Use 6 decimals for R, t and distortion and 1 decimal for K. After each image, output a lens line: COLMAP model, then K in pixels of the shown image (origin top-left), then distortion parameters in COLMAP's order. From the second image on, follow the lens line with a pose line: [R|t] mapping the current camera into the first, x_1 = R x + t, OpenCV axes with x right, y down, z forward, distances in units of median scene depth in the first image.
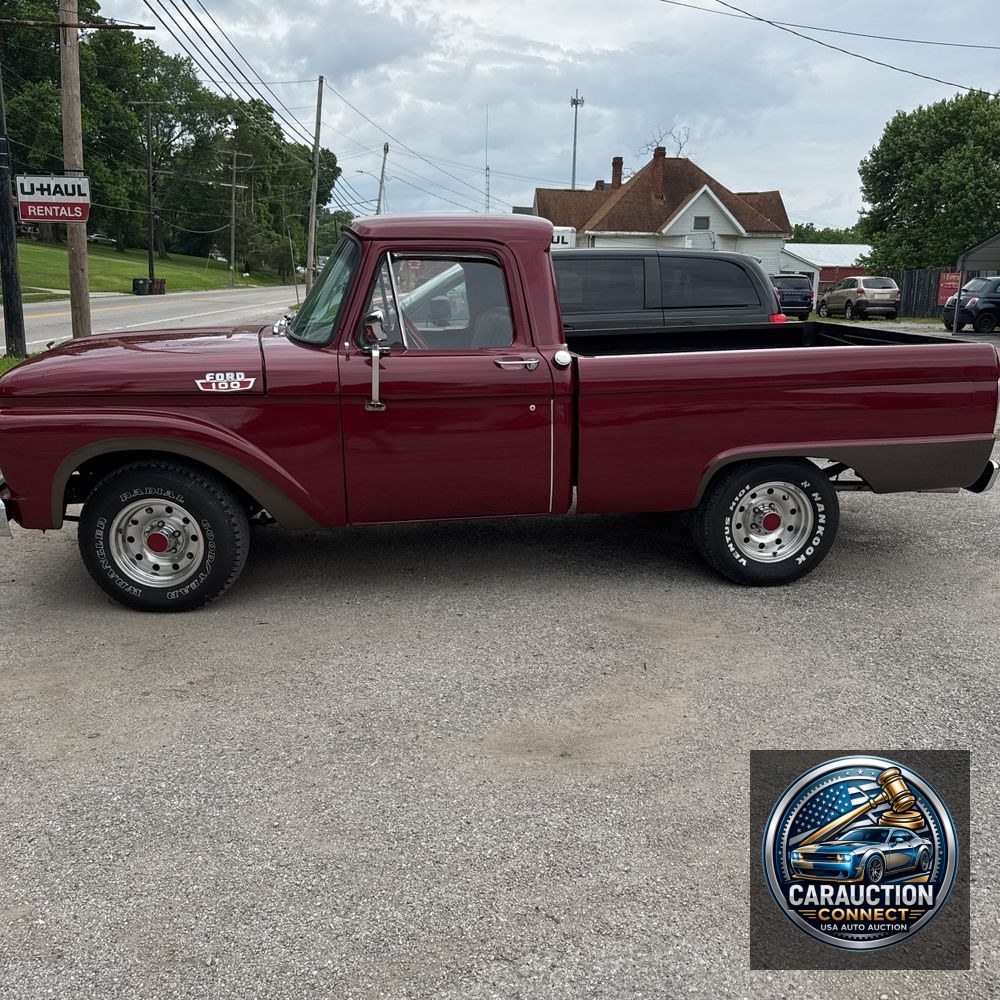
lens RADIAL K [[957.9, 0, 500.0], [0, 957.9, 500.0], [0, 0, 1]] dist [0.083946, -0.131025]
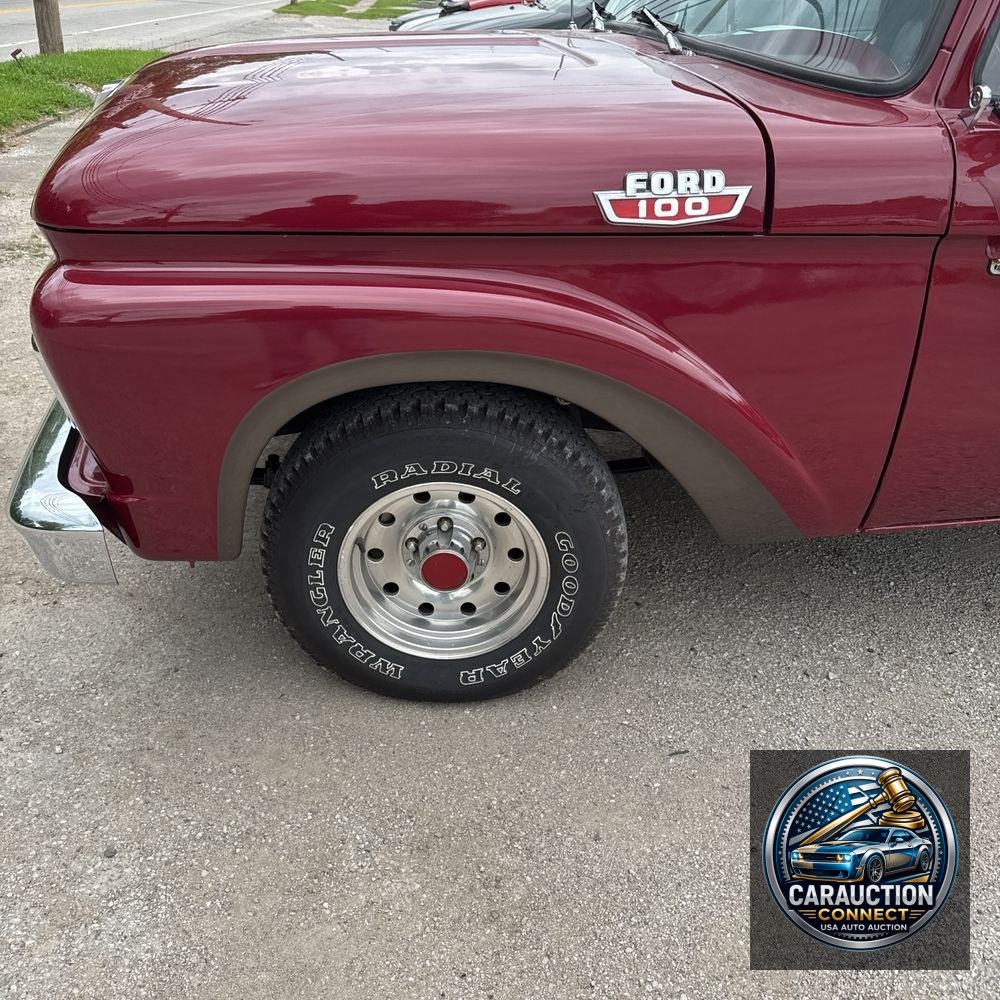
lens RADIAL K [[936.9, 0, 486.9], [0, 936.9, 498.4], [0, 0, 1]] dist [0.134927, -0.205845]
pose [[0.999540, 0.023023, 0.019749, -0.310777], [-0.027409, 0.964433, 0.262904, -0.090845], [-0.012993, -0.263324, 0.964620, 0.538801]]
